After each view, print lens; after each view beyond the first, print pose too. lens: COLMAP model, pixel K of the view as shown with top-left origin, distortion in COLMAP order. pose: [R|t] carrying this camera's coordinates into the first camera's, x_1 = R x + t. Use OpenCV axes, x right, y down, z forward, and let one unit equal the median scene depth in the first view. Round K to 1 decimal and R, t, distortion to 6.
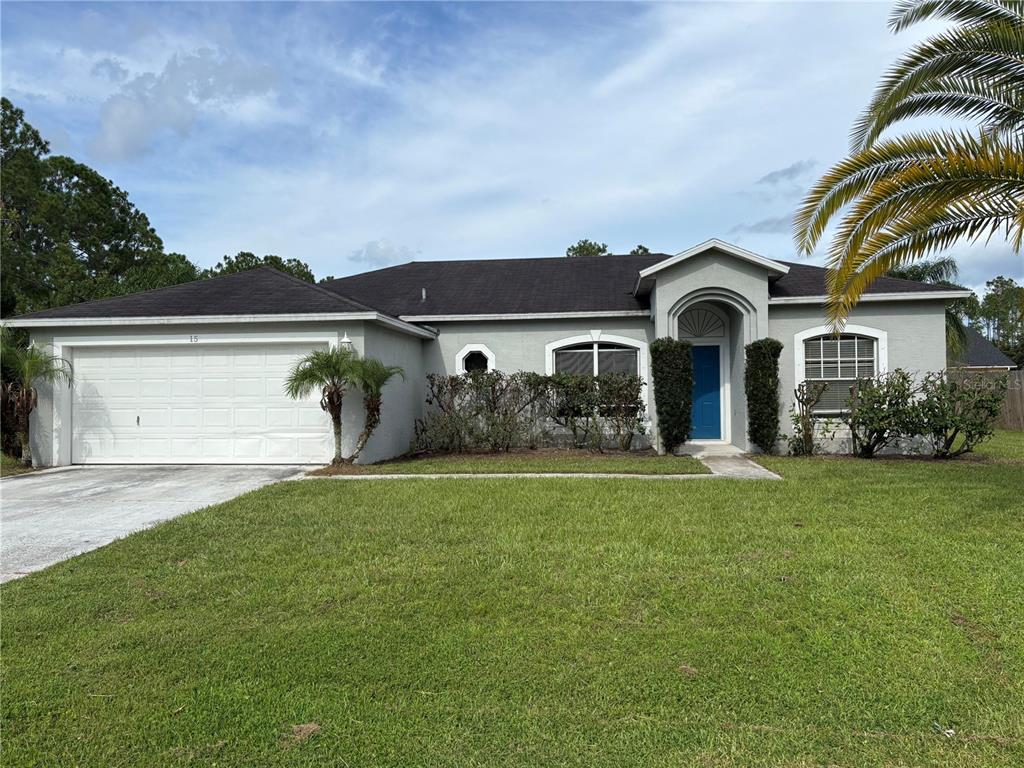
lens RADIAL K [[768.6, 0, 500.2], [0, 768.6, 366.1], [0, 0, 1]] dist [0.036221, -0.023701]
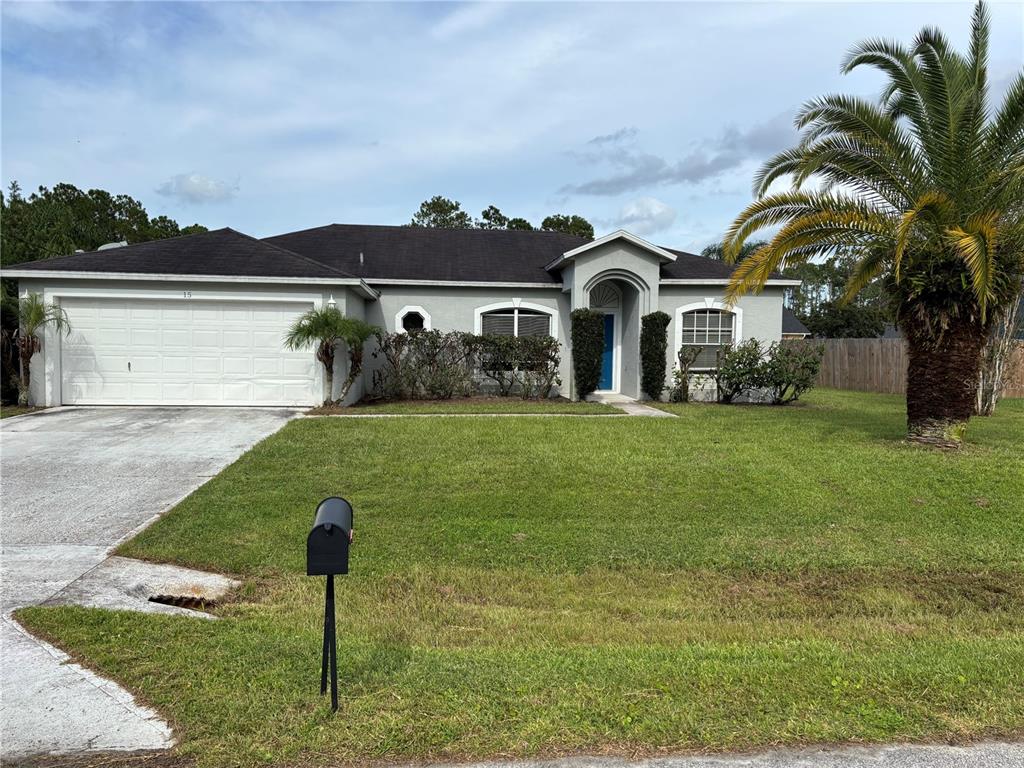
lens RADIAL K [[768.6, 0, 513.5], [0, 768.6, 387.2], [0, 0, 1]] dist [0.036221, -0.023701]
pose [[0.973058, 0.011694, 0.230264, -0.182891], [-0.031558, 0.996069, 0.082772, -0.008924], [-0.228391, -0.087809, 0.969602, -0.197552]]
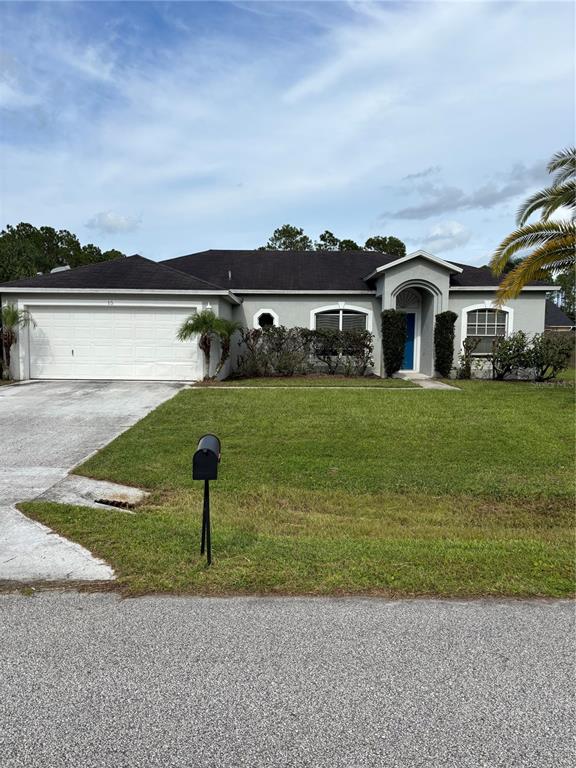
lens RADIAL K [[576.5, 0, 278.2], [0, 576.5, 391.2], [0, 0, 1]] dist [0.036221, -0.023701]
pose [[0.992834, 0.008892, 0.119173, -0.181420], [-0.024003, 0.991744, 0.125965, -0.012188], [-0.117069, -0.127922, 0.984851, -0.245234]]
